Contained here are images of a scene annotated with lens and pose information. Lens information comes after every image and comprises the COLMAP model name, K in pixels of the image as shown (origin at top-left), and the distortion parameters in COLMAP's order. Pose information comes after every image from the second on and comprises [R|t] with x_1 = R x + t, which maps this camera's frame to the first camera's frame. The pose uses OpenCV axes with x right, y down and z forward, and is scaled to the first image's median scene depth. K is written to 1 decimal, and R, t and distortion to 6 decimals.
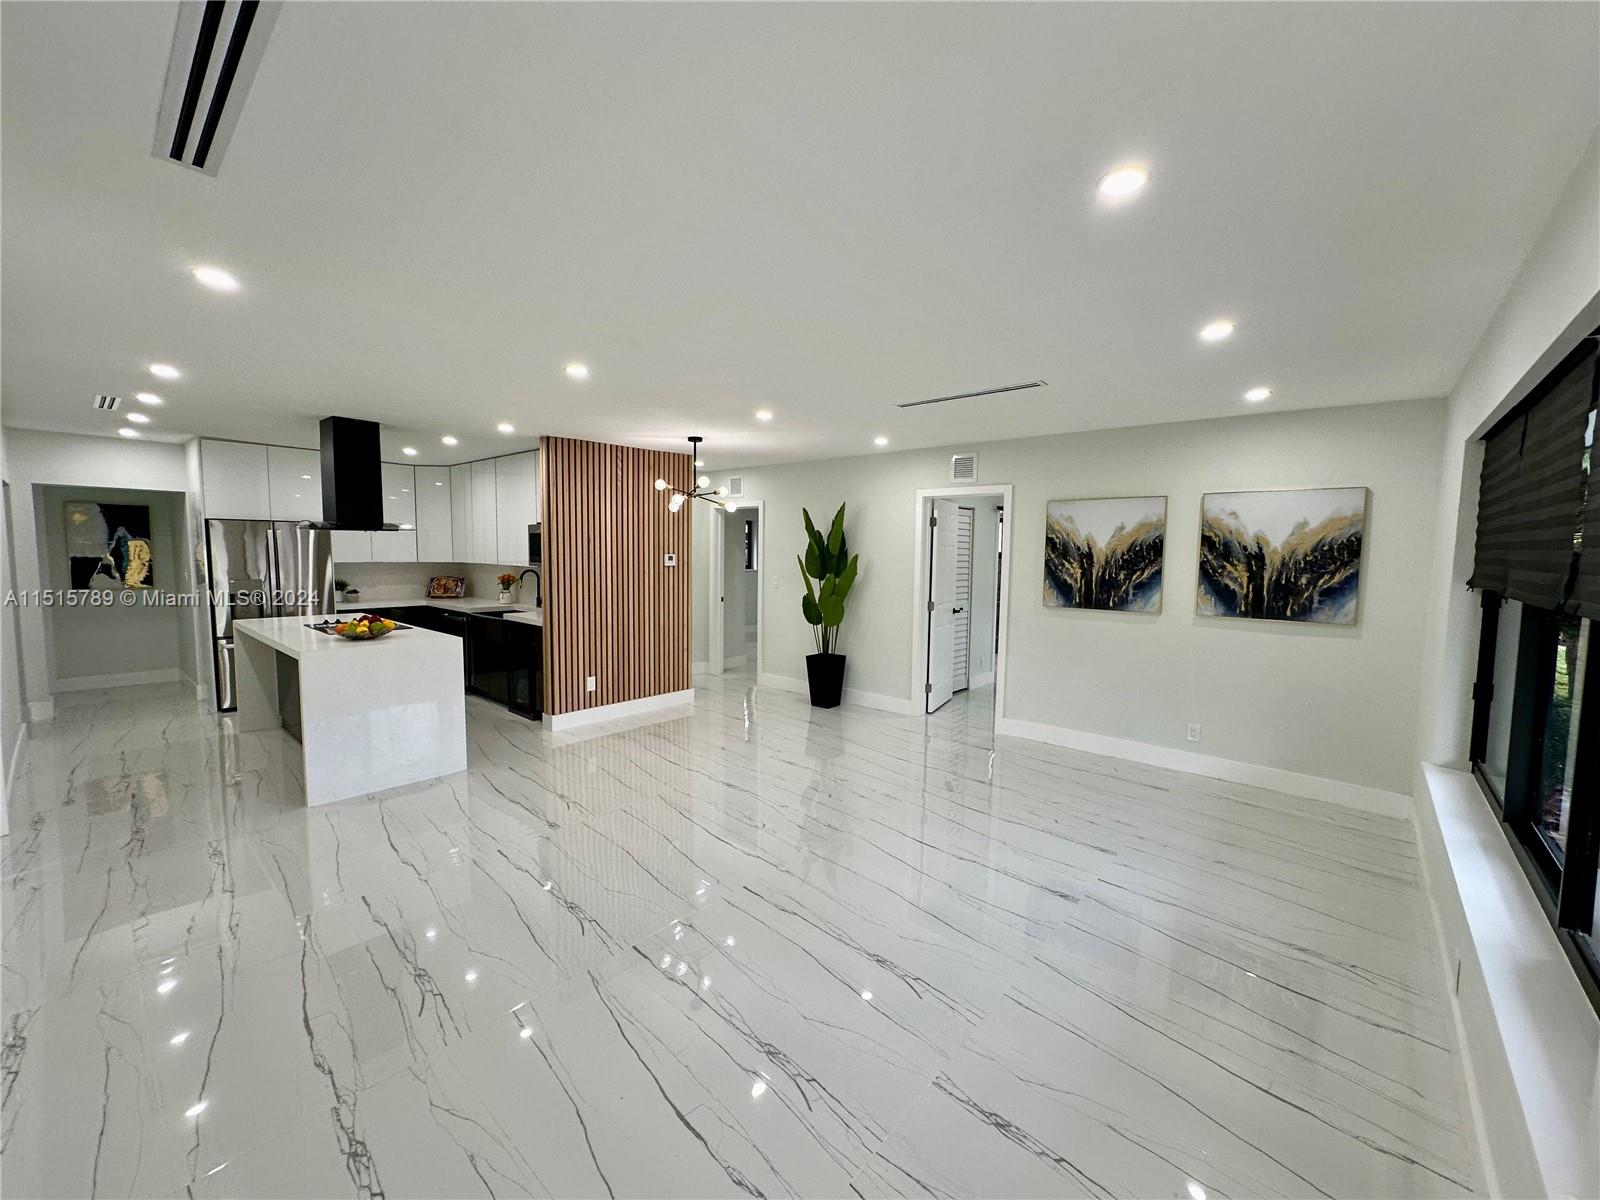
lens RADIAL K [[639.4, 0, 797.5], [0, 639.4, 604.2], [0, 0, 1]] dist [-0.002816, -0.000082]
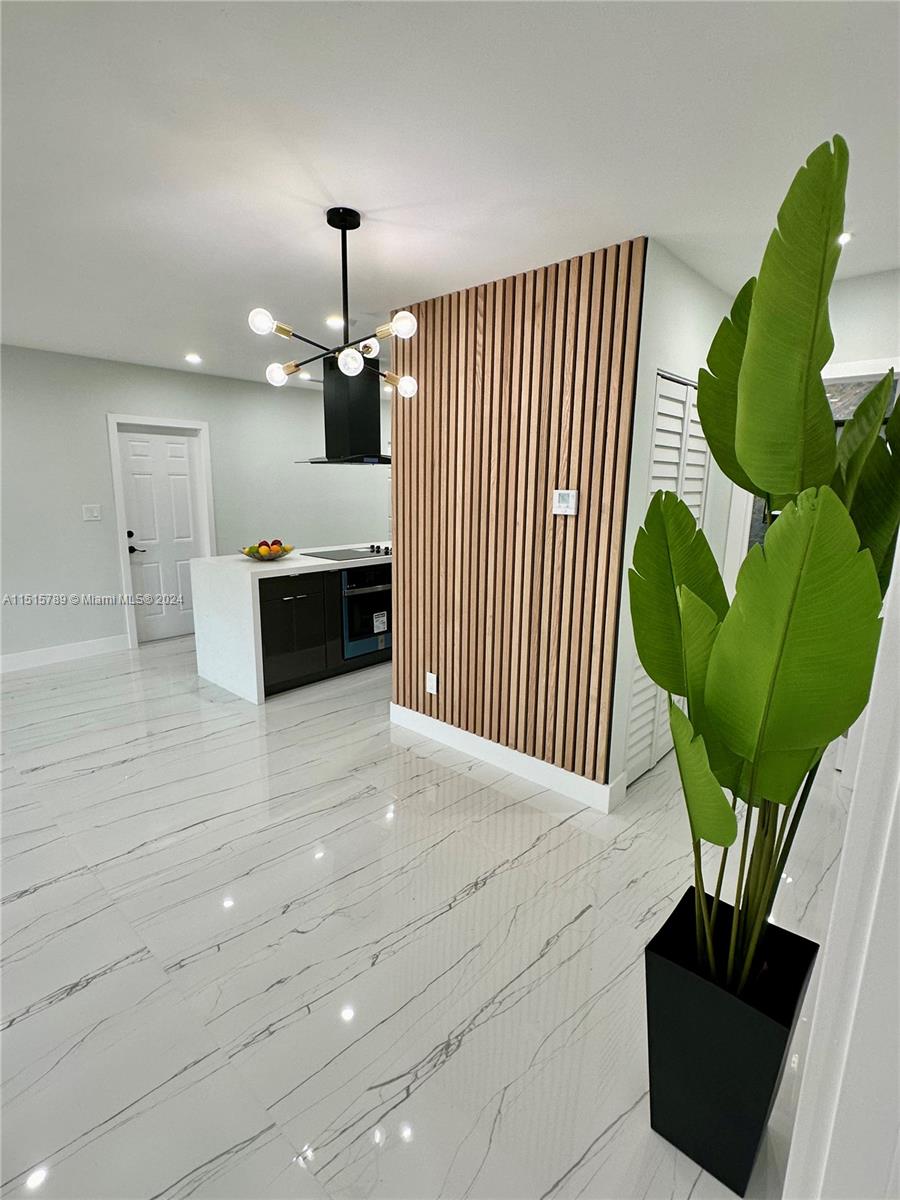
lens RADIAL K [[572.3, 0, 448.9], [0, 572.3, 599.6], [0, 0, 1]] dist [-0.003075, 0.000337]
pose [[-0.000665, 0.192171, -0.981361, 0.253323], [-0.081862, 0.978057, 0.191579, -0.078657], [0.996643, 0.080464, 0.015081, 1.000645]]
